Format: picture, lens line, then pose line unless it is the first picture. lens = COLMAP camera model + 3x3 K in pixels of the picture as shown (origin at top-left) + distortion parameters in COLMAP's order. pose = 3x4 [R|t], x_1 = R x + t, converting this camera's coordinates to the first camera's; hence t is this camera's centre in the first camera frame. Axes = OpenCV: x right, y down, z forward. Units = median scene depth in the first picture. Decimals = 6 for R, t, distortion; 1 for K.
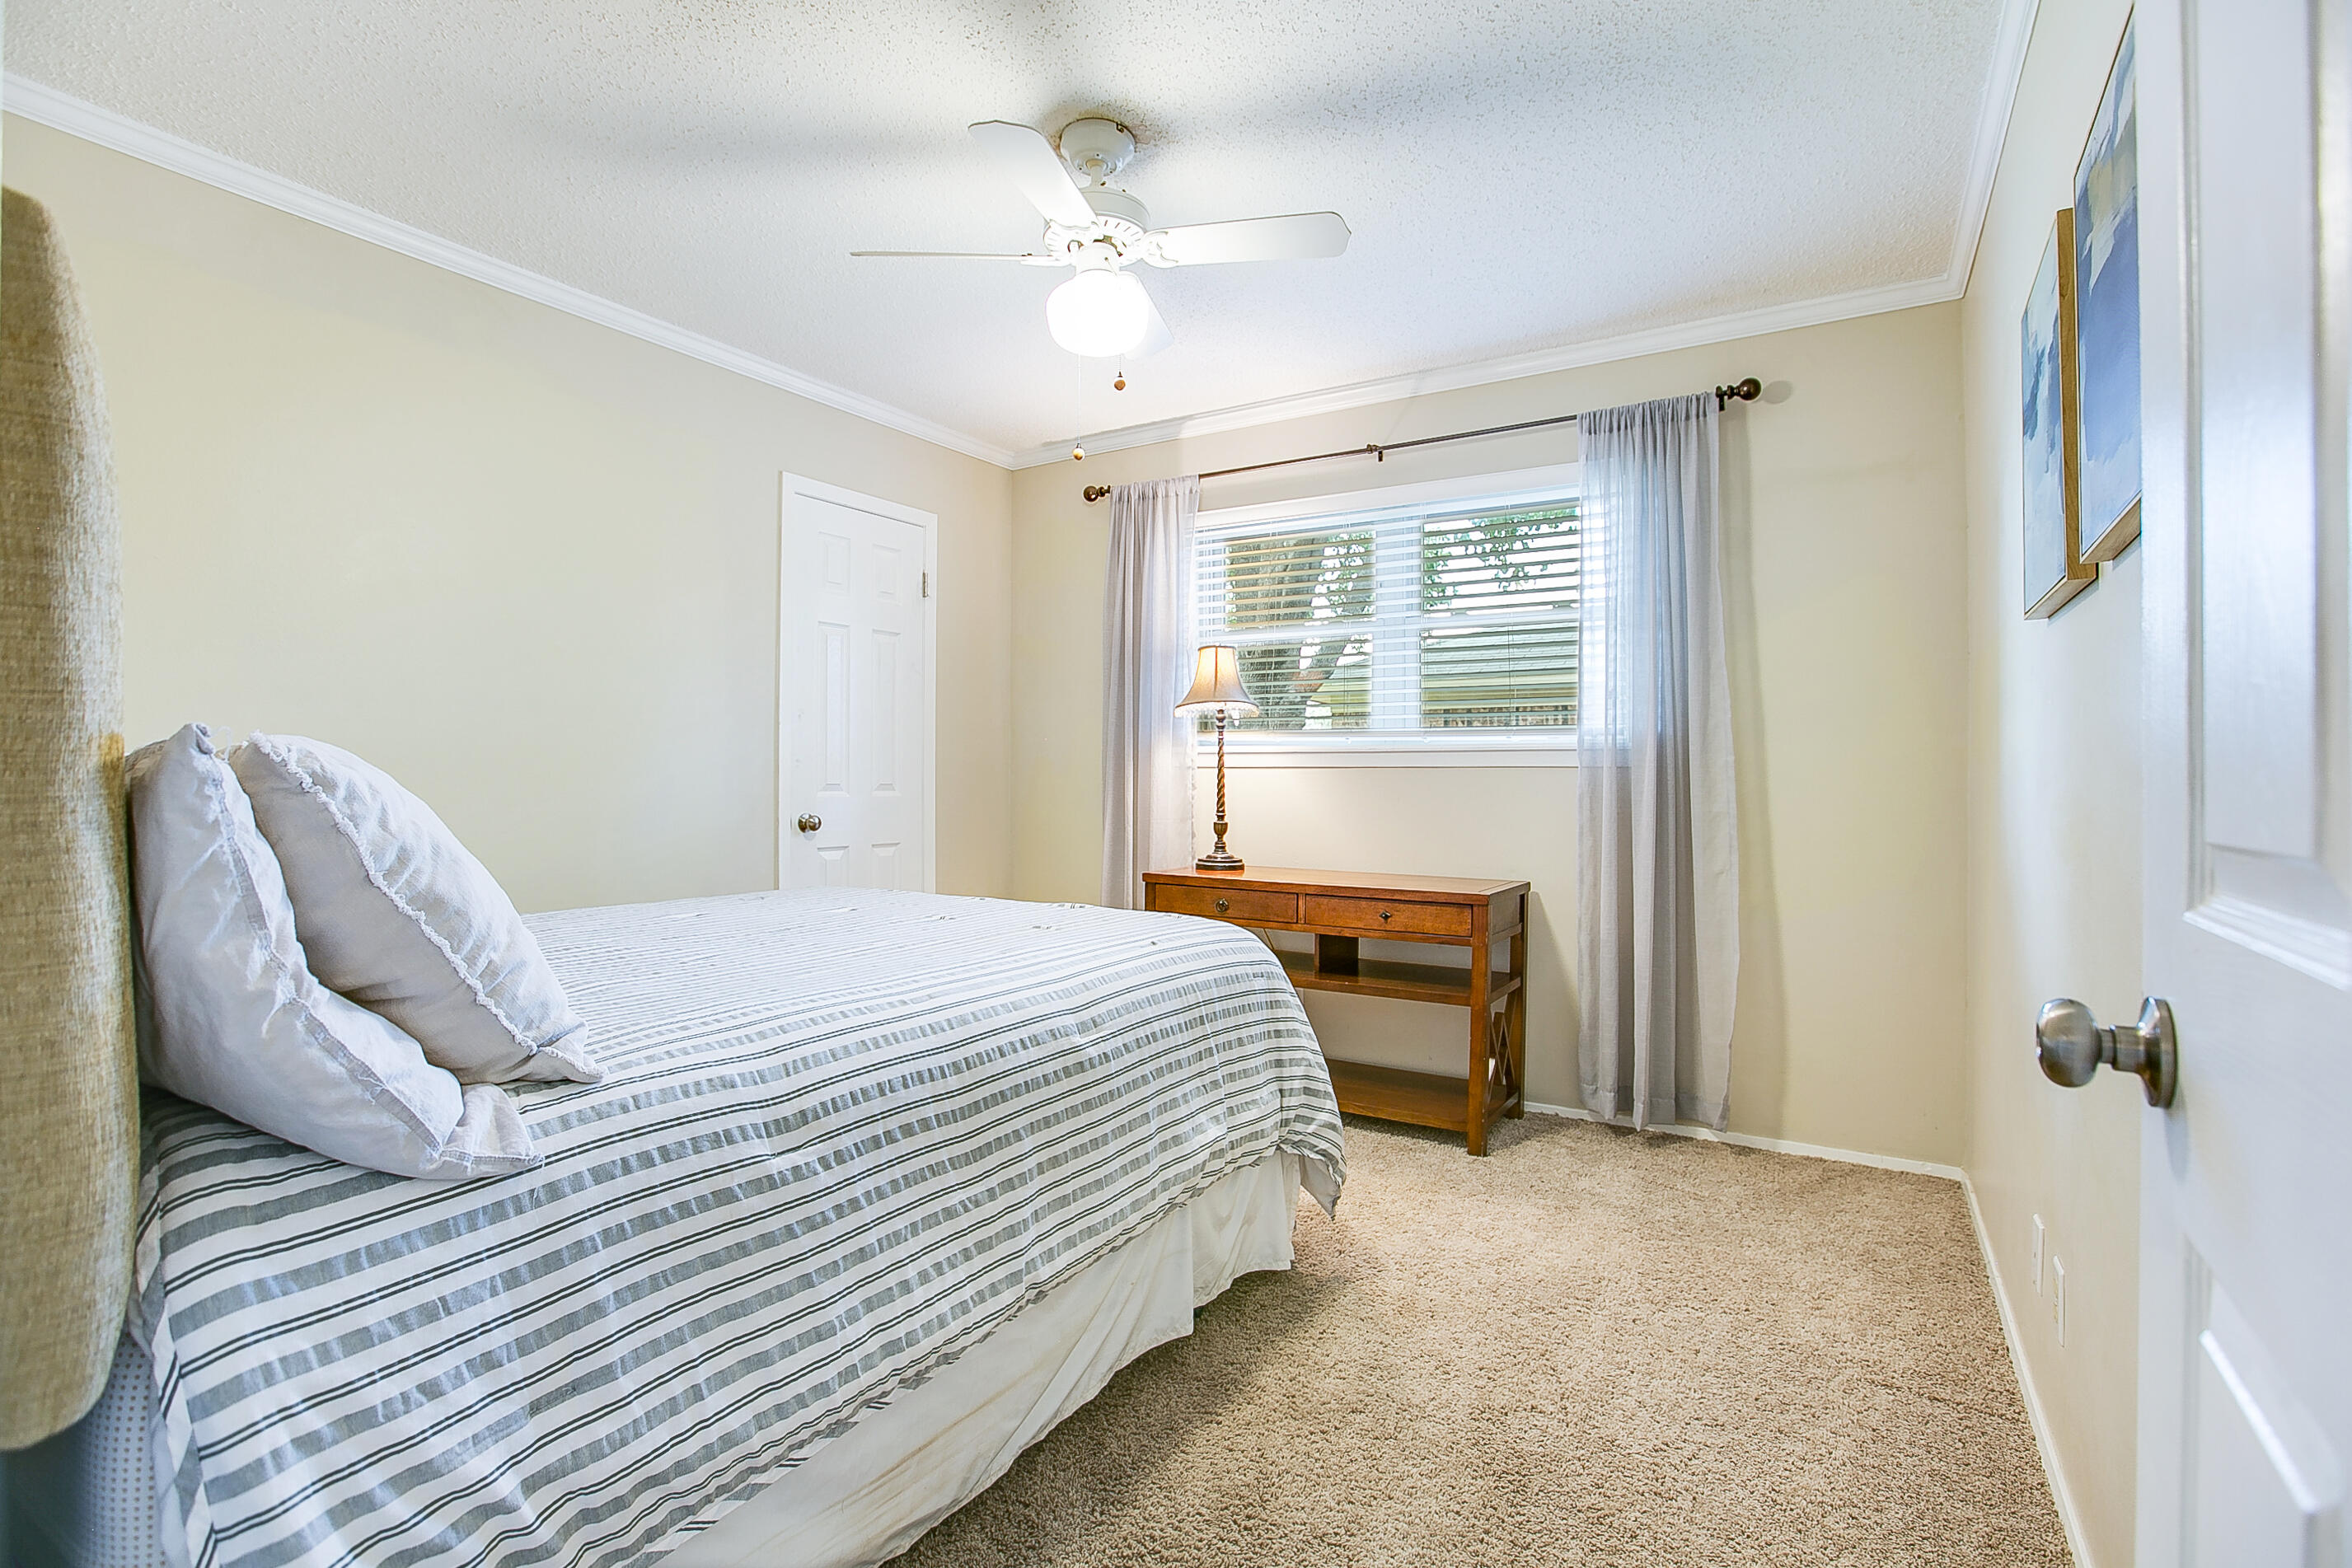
lens RADIAL K [[1100.9, 0, 1173.4], [0, 1100.9, 780.4], [0, 0, 1]] dist [-0.041400, -0.000272]
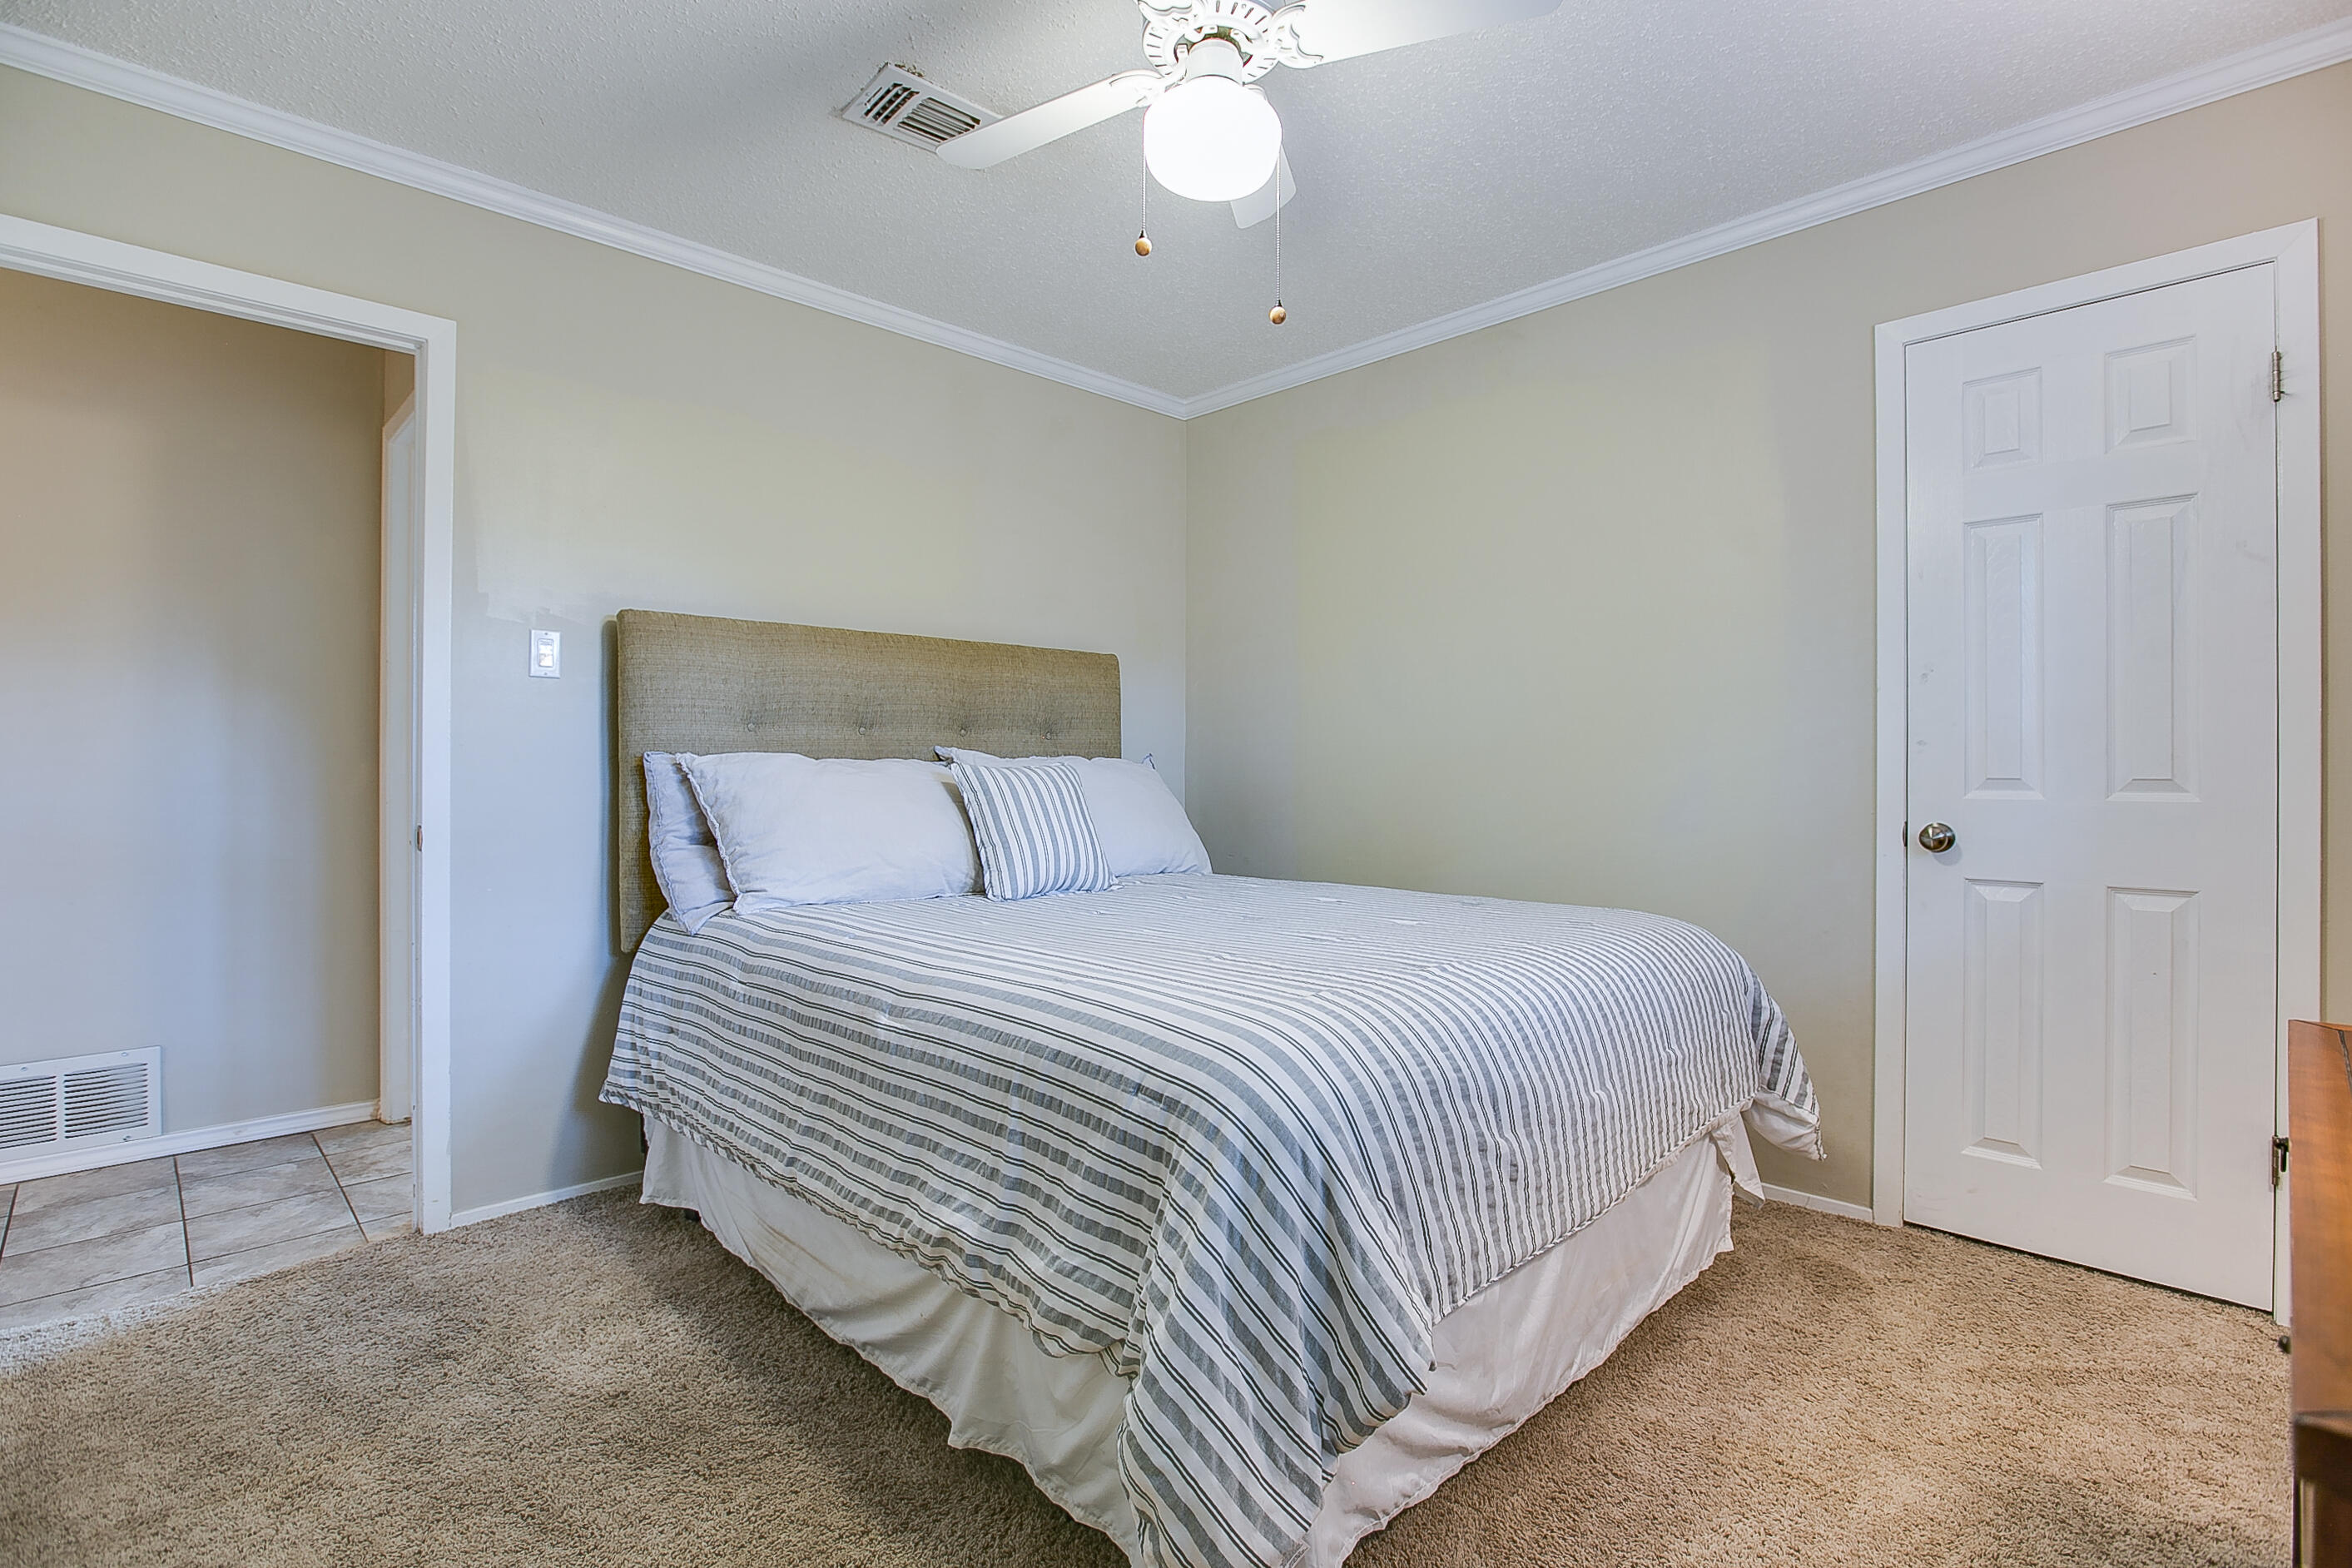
lens RADIAL K [[1101.0, 0, 1173.1], [0, 1101.0, 784.4], [0, 0, 1]] dist [-0.041400, -0.000272]
pose [[-0.256401, -0.003811, -0.966563, 0.777850], [-0.001509, 0.999993, -0.003543, 0.018045], [0.966569, 0.000550, -0.256405, 1.413687]]
